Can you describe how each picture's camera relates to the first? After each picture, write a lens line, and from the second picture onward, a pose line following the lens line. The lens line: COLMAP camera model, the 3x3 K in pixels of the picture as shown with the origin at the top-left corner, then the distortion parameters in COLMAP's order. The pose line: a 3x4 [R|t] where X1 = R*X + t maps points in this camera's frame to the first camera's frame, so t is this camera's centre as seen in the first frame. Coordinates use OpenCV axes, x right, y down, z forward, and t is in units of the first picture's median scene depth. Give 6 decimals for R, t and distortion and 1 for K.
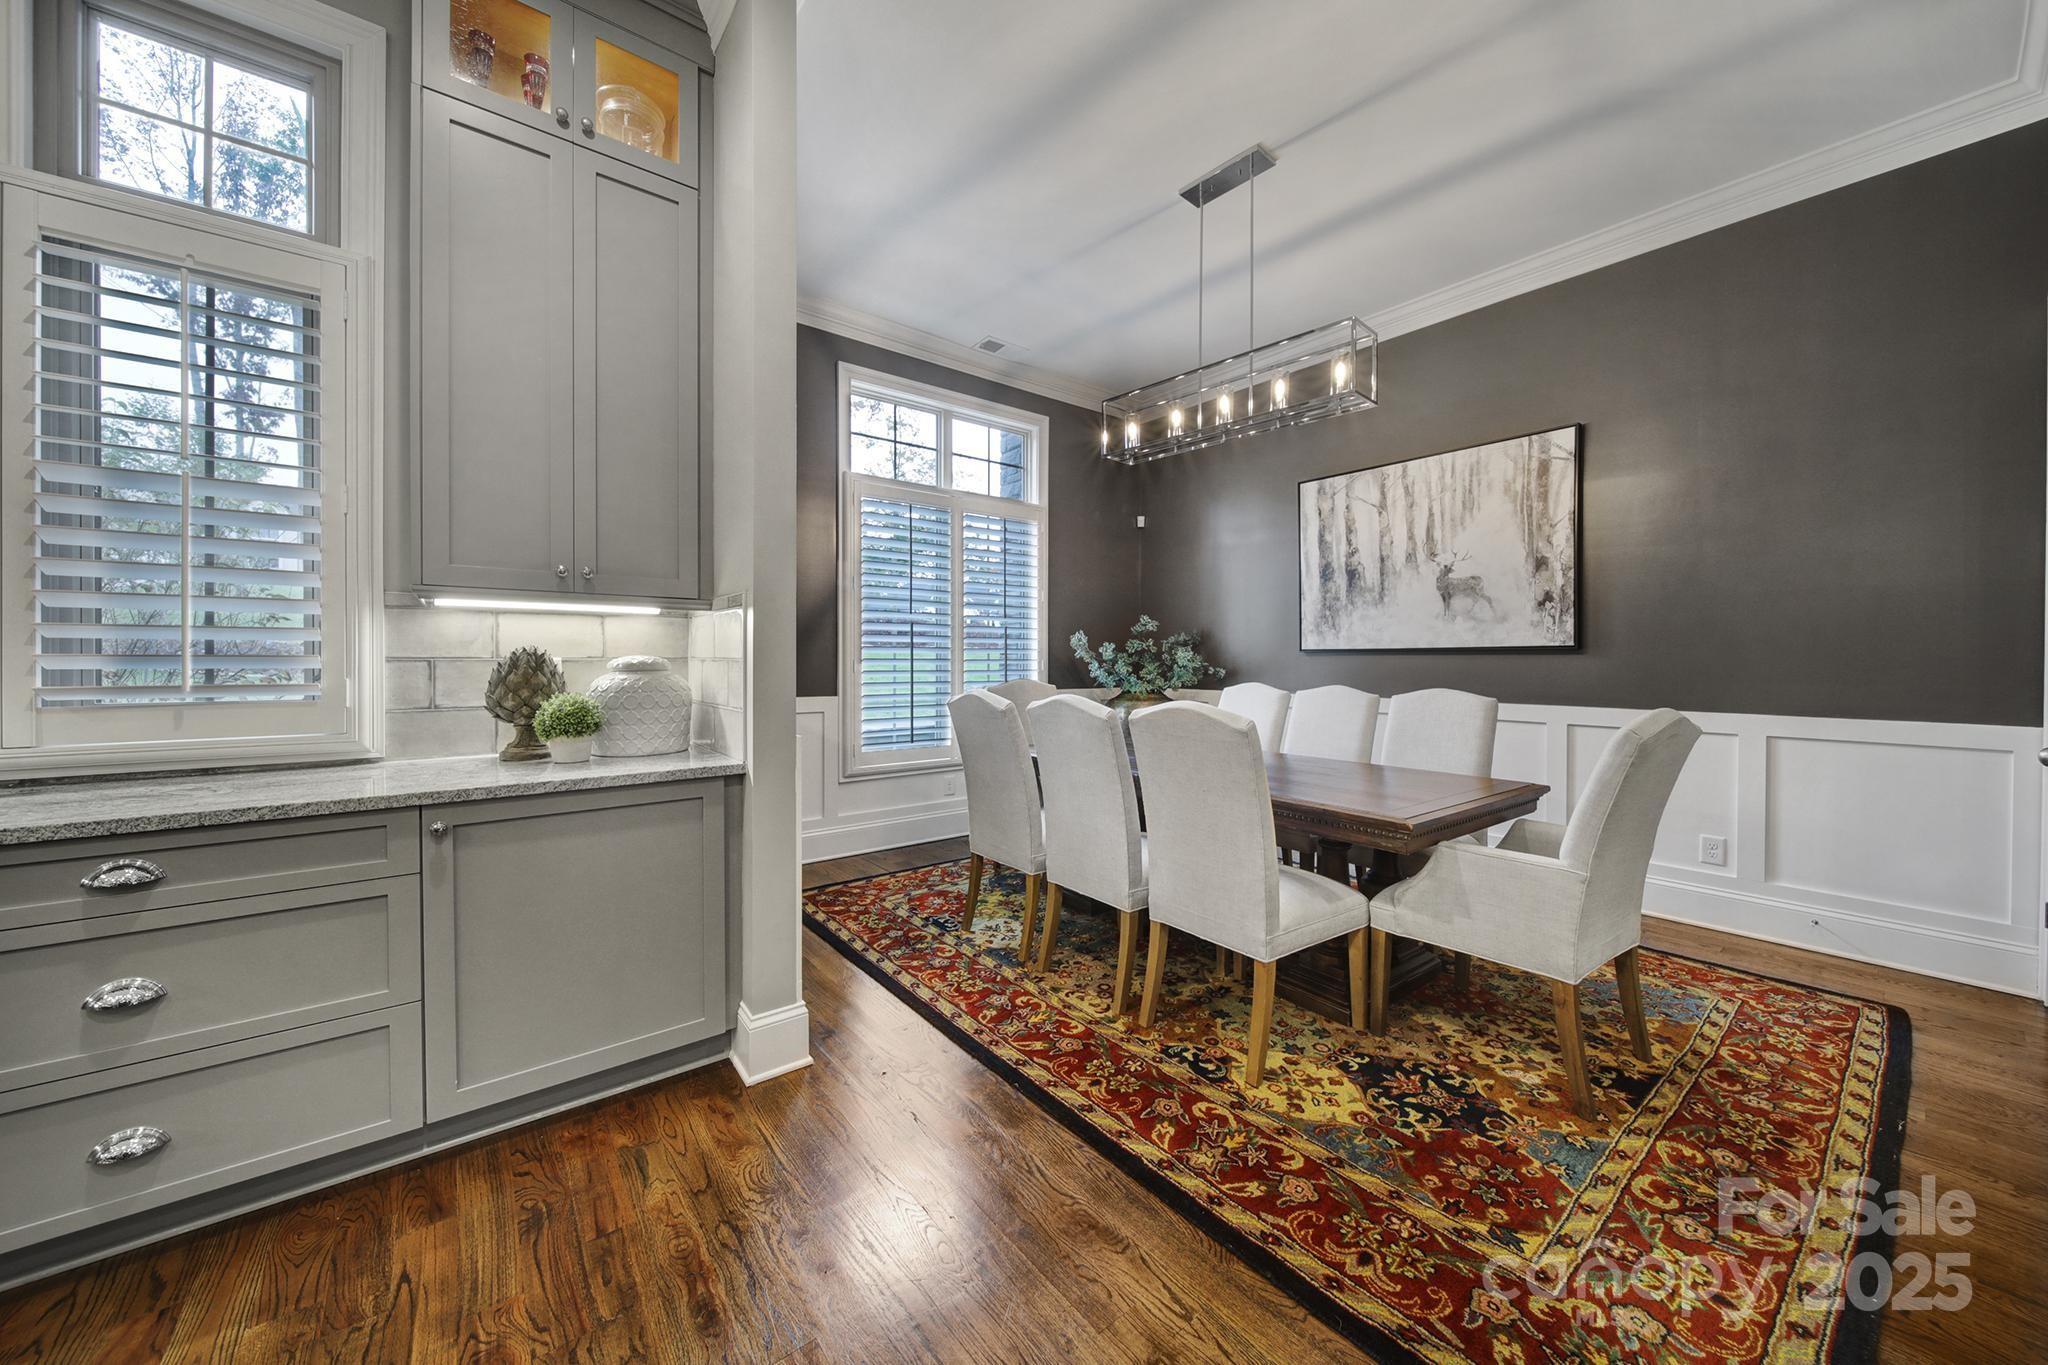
lens RADIAL K [[718.3, 0, 1021.5], [0, 718.3, 670.5], [0, 0, 1]] dist [-0.002294, -0.000615]
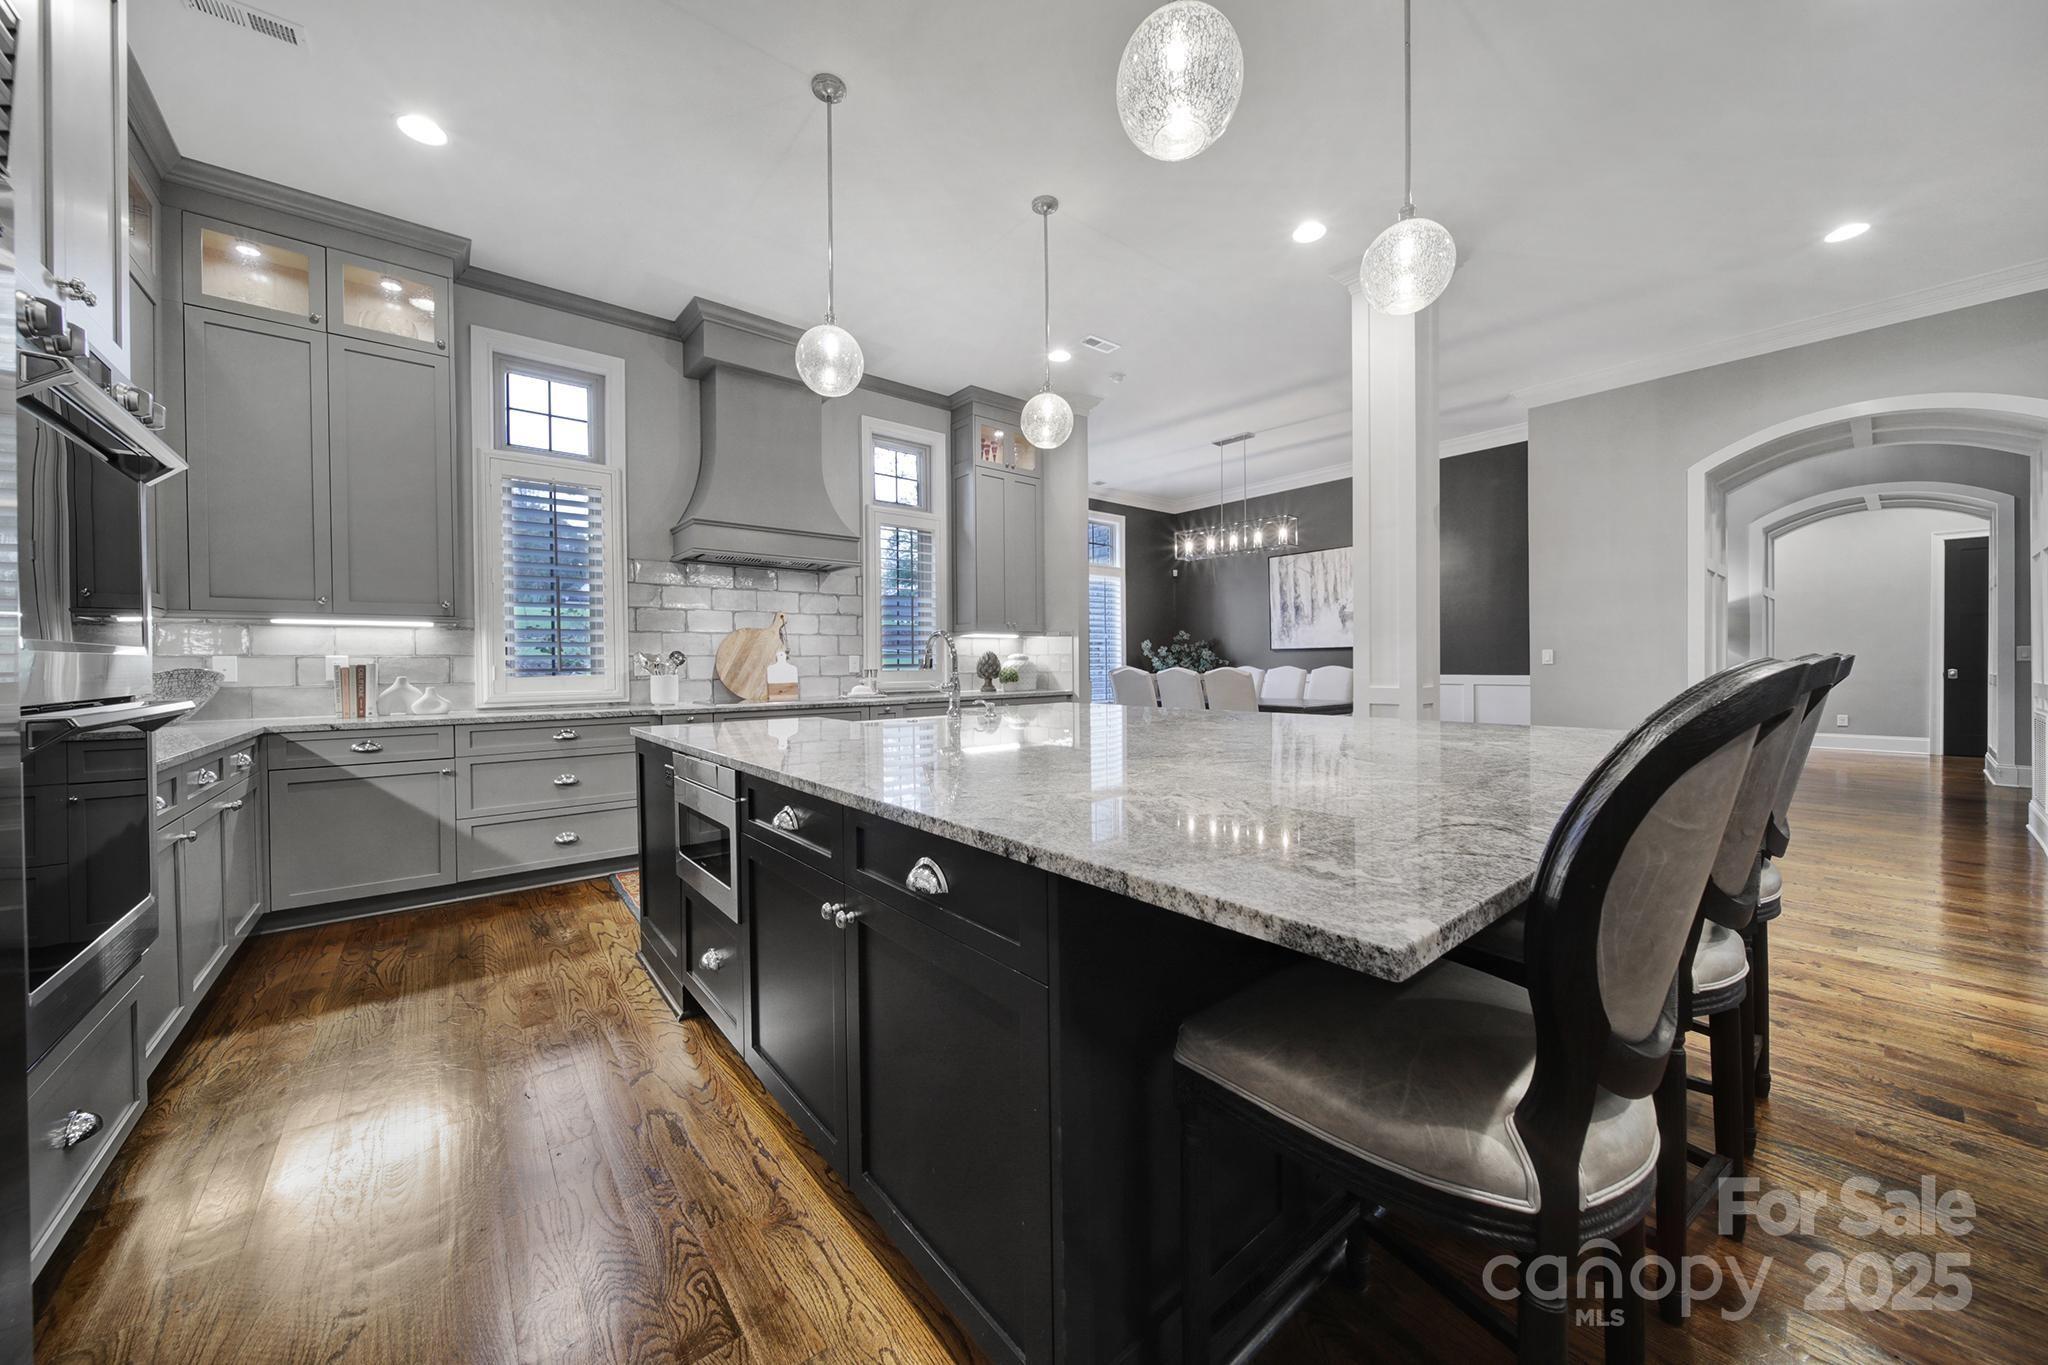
lens RADIAL K [[718.3, 0, 1029.2], [0, 718.3, 672.0], [0, 0, 1]] dist [-0.002294, -0.000615]
pose [[0.999267, -0.013644, 0.035759, -0.333625], [0.013758, 0.999901, -0.002940, 0.030144], [-0.035716, 0.003430, 0.999356, -0.917130]]
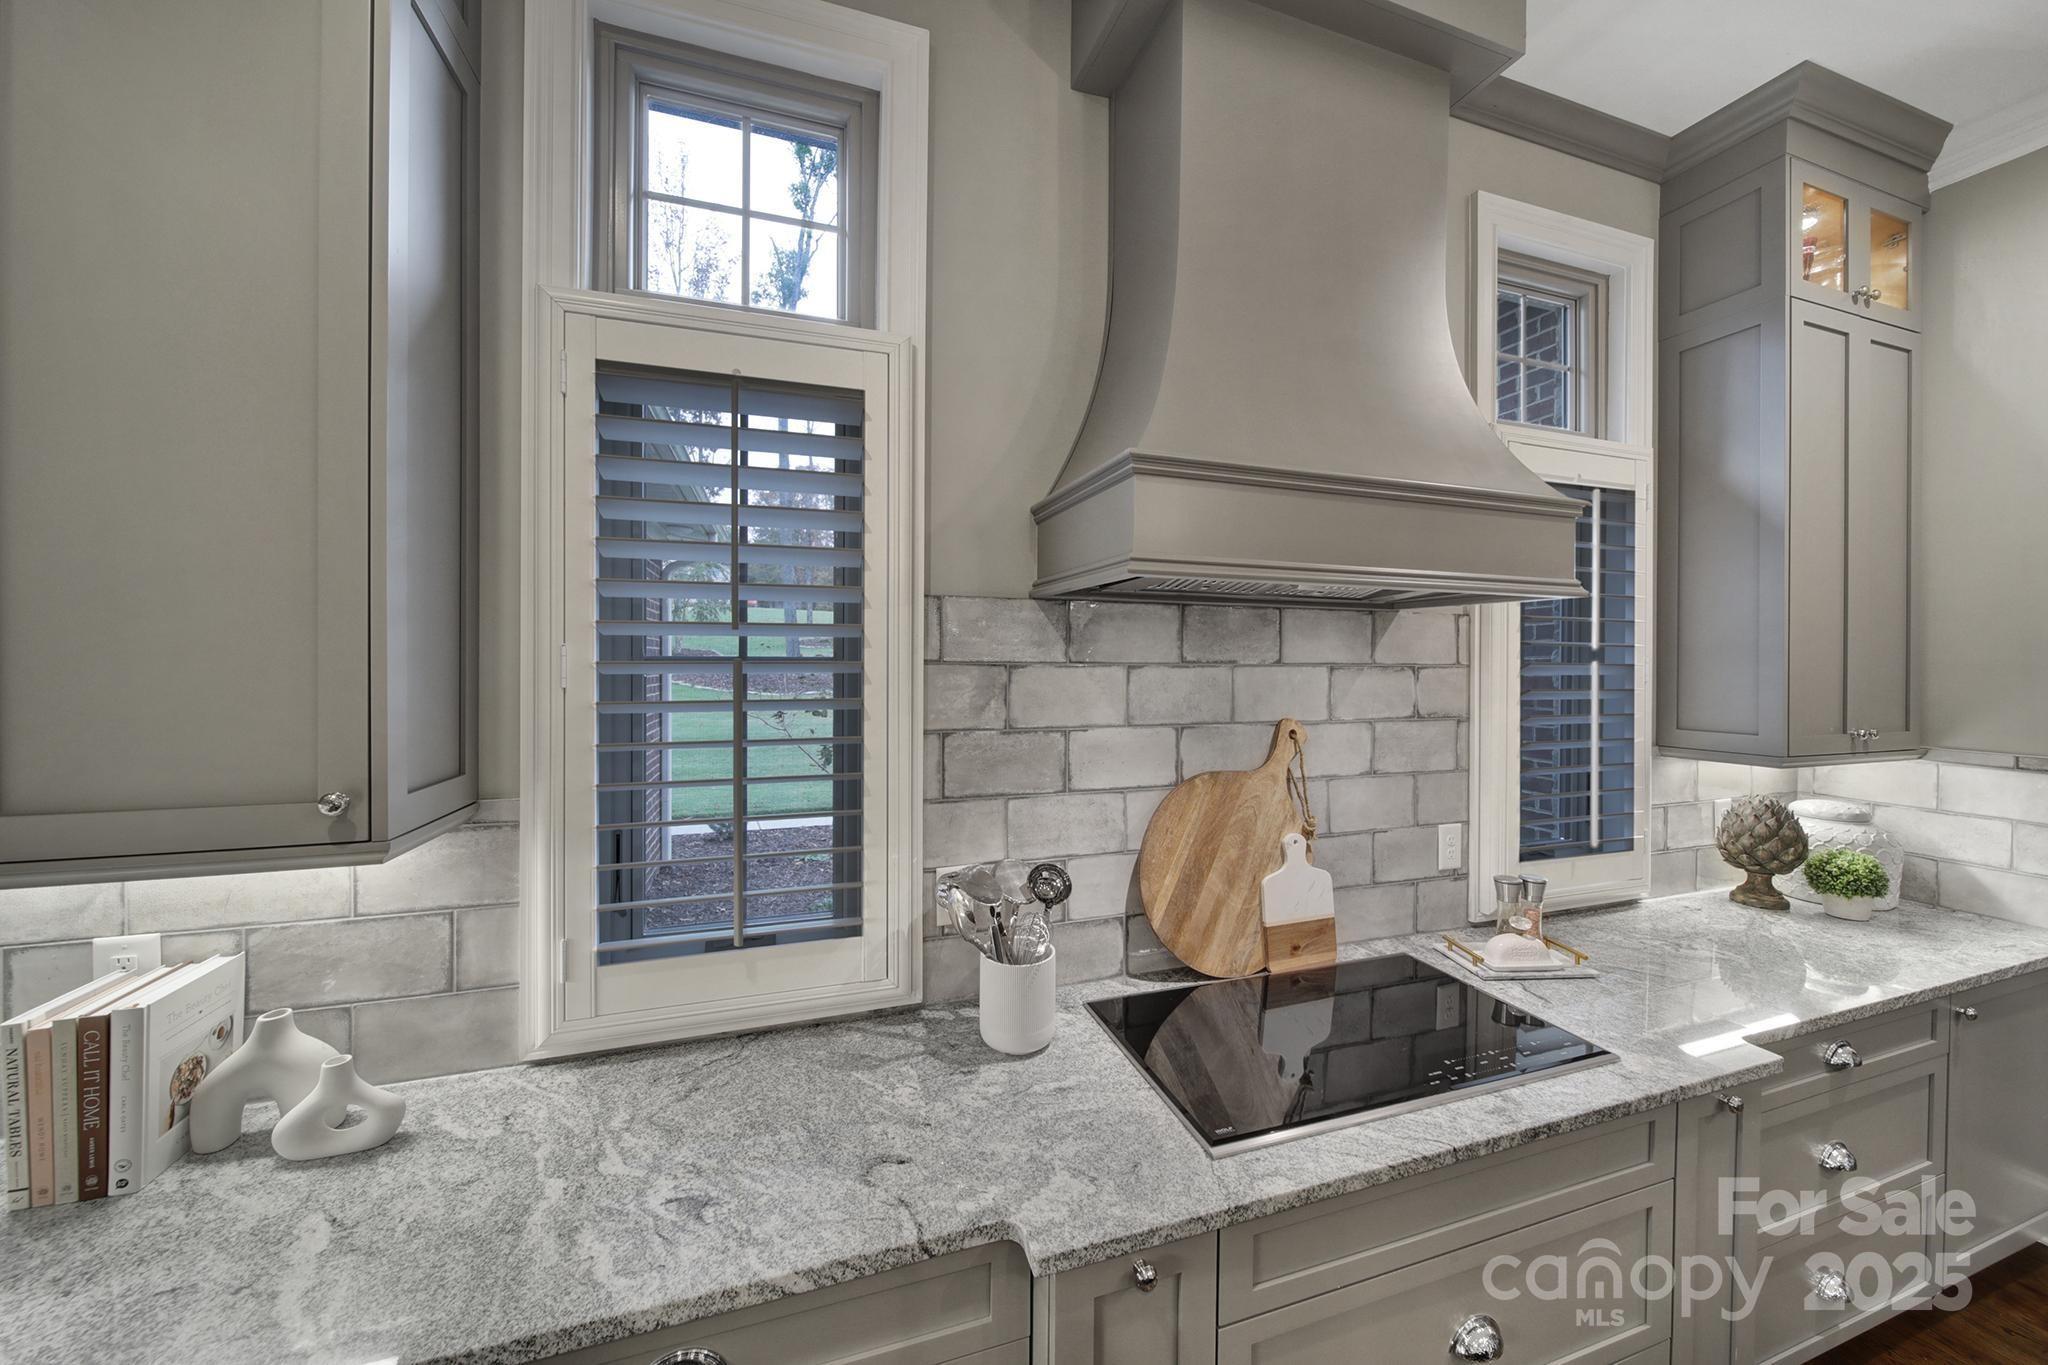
lens RADIAL K [[718.3, 0, 1030.0], [0, 718.3, 652.9], [0, 0, 1]] dist [-0.002294, -0.000615]
pose [[0.945108, 0.001543, -0.326755, -0.710051], [-0.007745, 0.999814, -0.017680, -0.112255], [0.326667, 0.019240, 0.944944, -0.177304]]
